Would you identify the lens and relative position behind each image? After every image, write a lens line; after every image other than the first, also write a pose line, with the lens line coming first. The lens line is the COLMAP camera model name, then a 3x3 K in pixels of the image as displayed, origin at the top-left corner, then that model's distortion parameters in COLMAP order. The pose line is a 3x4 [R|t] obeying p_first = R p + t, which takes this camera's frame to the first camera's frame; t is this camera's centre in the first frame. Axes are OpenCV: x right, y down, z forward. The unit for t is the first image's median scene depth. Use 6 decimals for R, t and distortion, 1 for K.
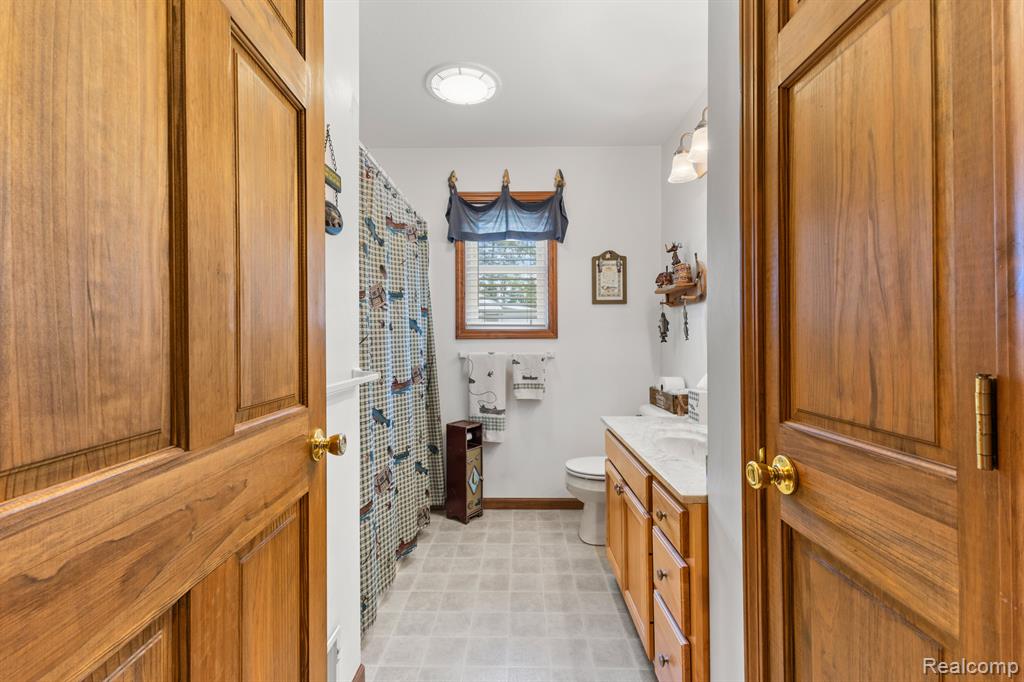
lens RADIAL K [[439.8, 0, 510.5], [0, 439.8, 337.3], [0, 0, 1]] dist [0.011722, -0.004416]
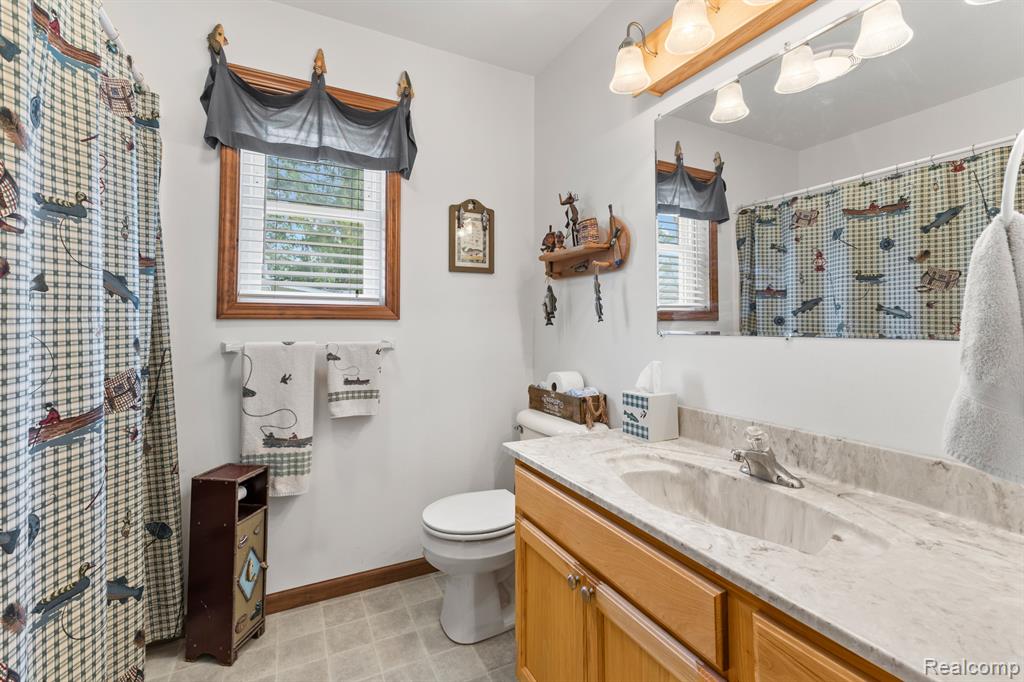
lens RADIAL K [[439.8, 0, 505.1], [0, 439.8, 308.6], [0, 0, 1]] dist [0.011722, -0.004416]
pose [[0.883046, 0.022256, 0.468759, -0.065558], [-0.004734, 0.999246, -0.038525, 0.011099], [-0.469263, 0.031800, 0.882486, 0.339983]]
